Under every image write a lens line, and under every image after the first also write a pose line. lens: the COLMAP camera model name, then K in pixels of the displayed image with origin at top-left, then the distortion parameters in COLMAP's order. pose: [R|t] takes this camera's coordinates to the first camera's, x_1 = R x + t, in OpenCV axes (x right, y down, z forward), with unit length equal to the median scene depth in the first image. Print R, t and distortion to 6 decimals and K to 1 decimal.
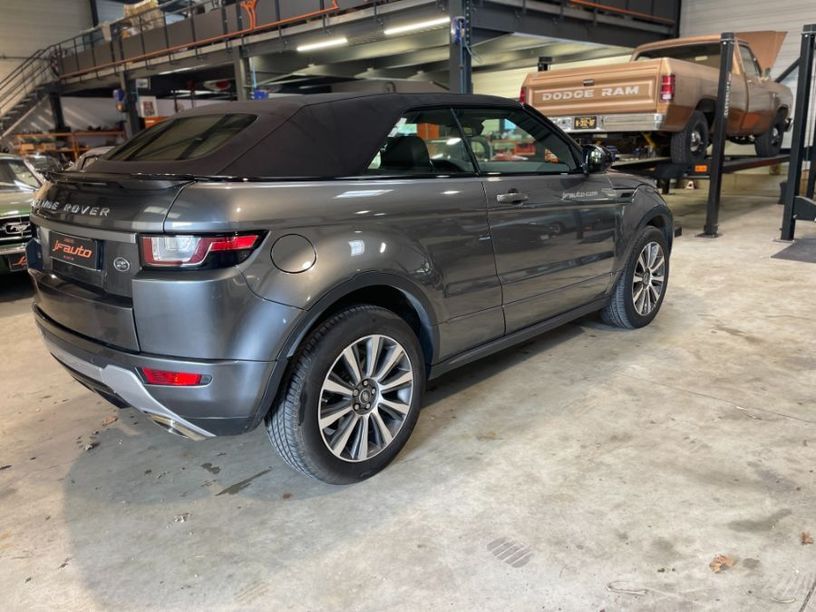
lens RADIAL K [[615.8, 0, 413.1], [0, 615.8, 301.9], [0, 0, 1]] dist [0.097924, -0.129476]
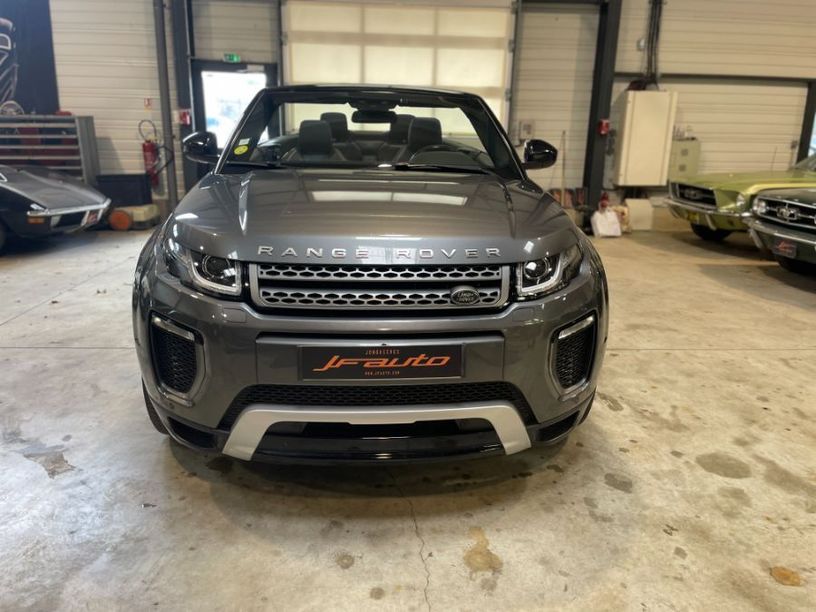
lens RADIAL K [[615.8, 0, 410.1], [0, 615.8, 298.8], [0, 0, 1]] dist [0.097924, -0.129476]
pose [[-0.669612, 0.211569, -0.711940, 0.912393], [-0.194302, 0.875284, 0.442860, -0.576677], [0.716845, 0.434875, -0.544992, 2.088607]]
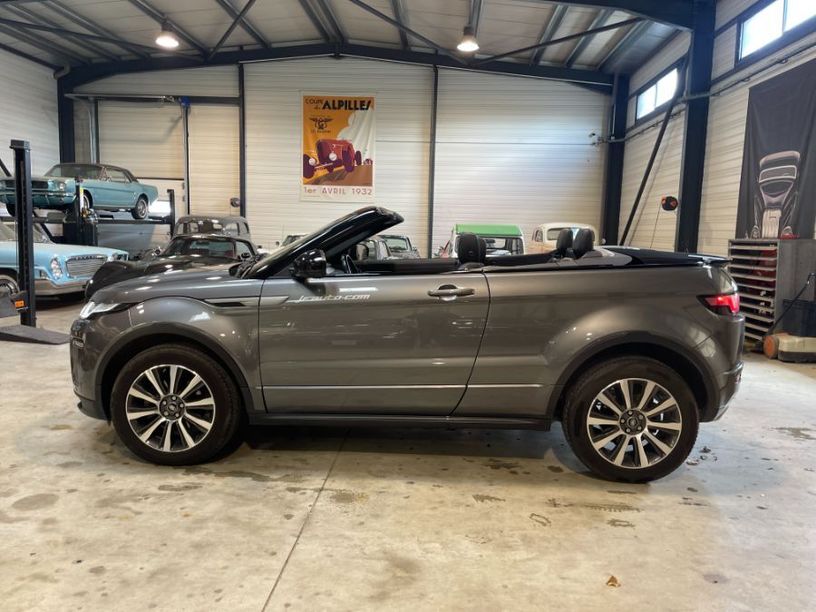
lens RADIAL K [[615.8, 0, 409.5], [0, 615.8, 302.9], [0, 0, 1]] dist [0.097924, -0.129476]
pose [[-0.657551, -0.072788, 0.749886, -1.042430], [0.194667, 0.945110, 0.262434, -0.545334], [-0.727827, 0.318542, -0.607288, 2.102505]]
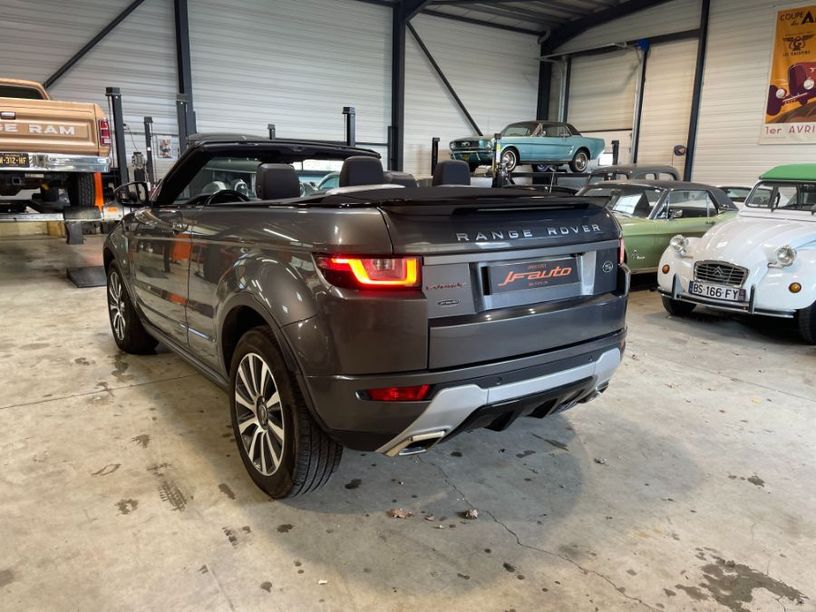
lens RADIAL K [[615.8, 0, 410.5], [0, 615.8, 303.5], [0, 0, 1]] dist [0.097924, -0.129476]
pose [[0.177979, -0.165865, 0.969955, -1.240577], [0.237142, 0.963871, 0.121311, -0.165027], [-0.955033, 0.208426, 0.210882, 0.787466]]
